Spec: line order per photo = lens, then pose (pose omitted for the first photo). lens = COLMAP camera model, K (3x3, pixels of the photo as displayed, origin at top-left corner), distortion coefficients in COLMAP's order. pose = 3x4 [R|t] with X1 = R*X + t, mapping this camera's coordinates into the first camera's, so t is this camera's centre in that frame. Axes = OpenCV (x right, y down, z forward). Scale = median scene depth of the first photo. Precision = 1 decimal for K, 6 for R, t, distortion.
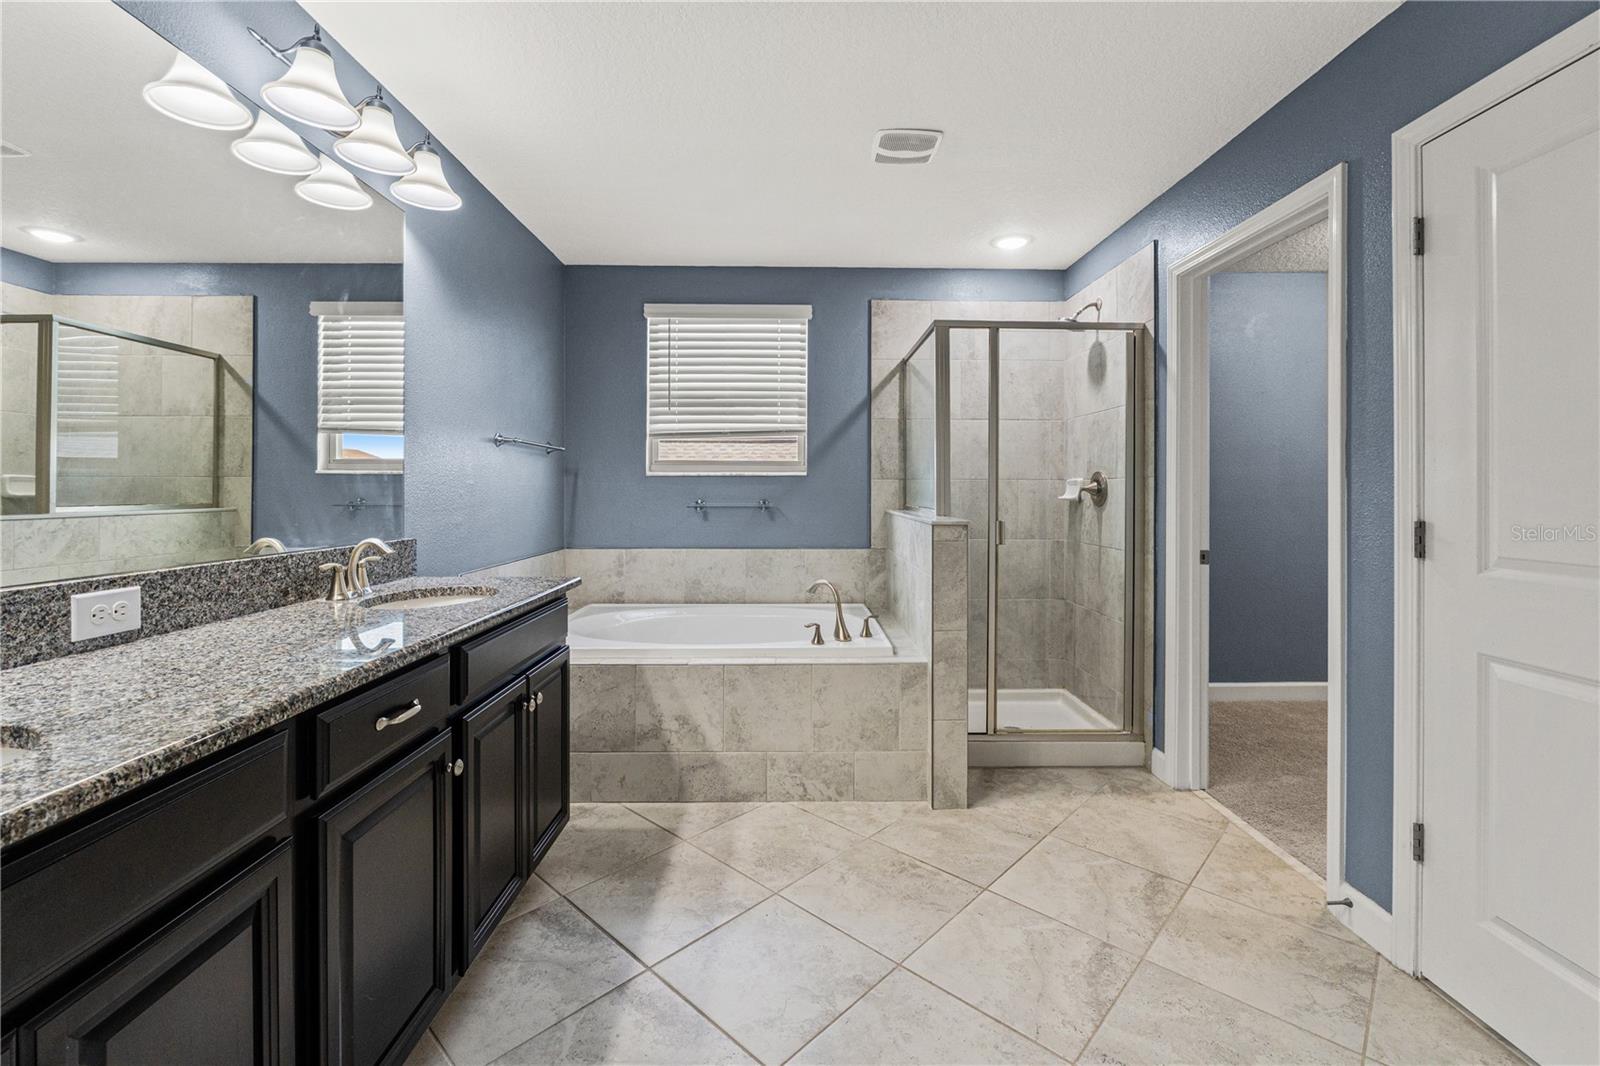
lens RADIAL K [[689.1, 0, 796.4], [0, 689.1, 494.5], [0, 0, 1]] dist [-0.002404, -0.000177]
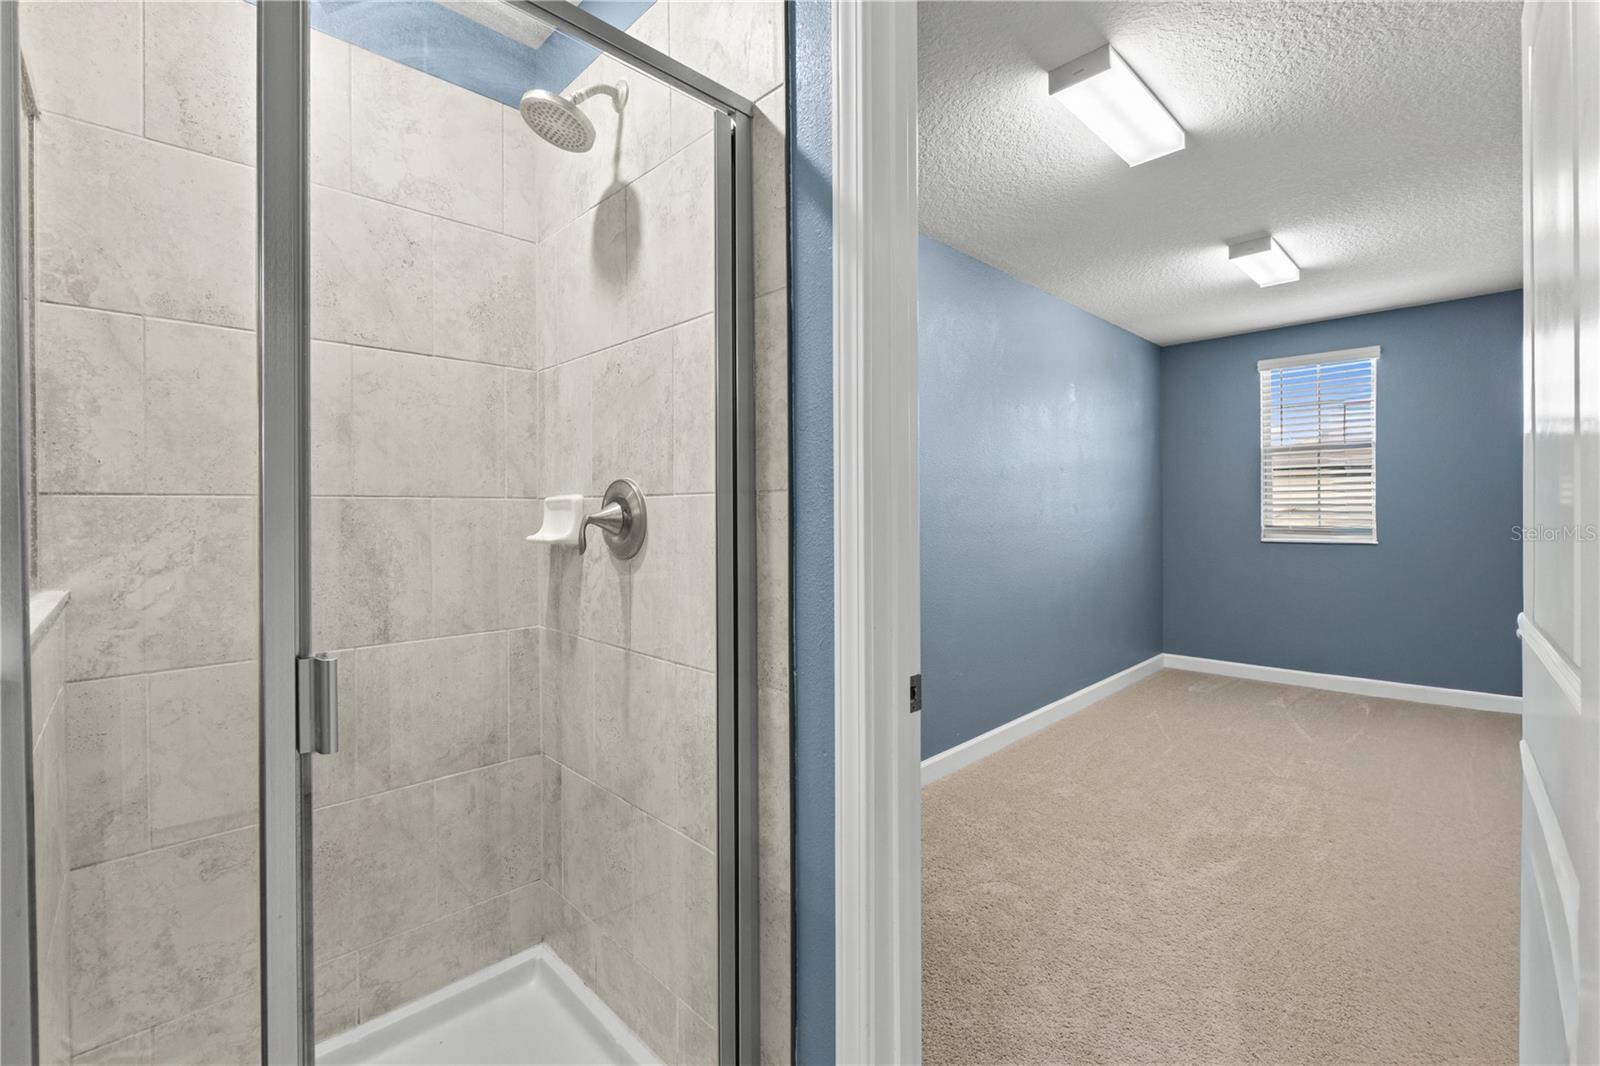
lens RADIAL K [[689.1, 0, 796.8], [0, 689.1, 525.7], [0, 0, 1]] dist [-0.002404, -0.000177]
pose [[0.720513, -0.011976, 0.693338, 0.204219], [0.006326, 0.999923, 0.010697, -0.007420], [-0.693413, -0.003321, 0.720533, 0.578484]]
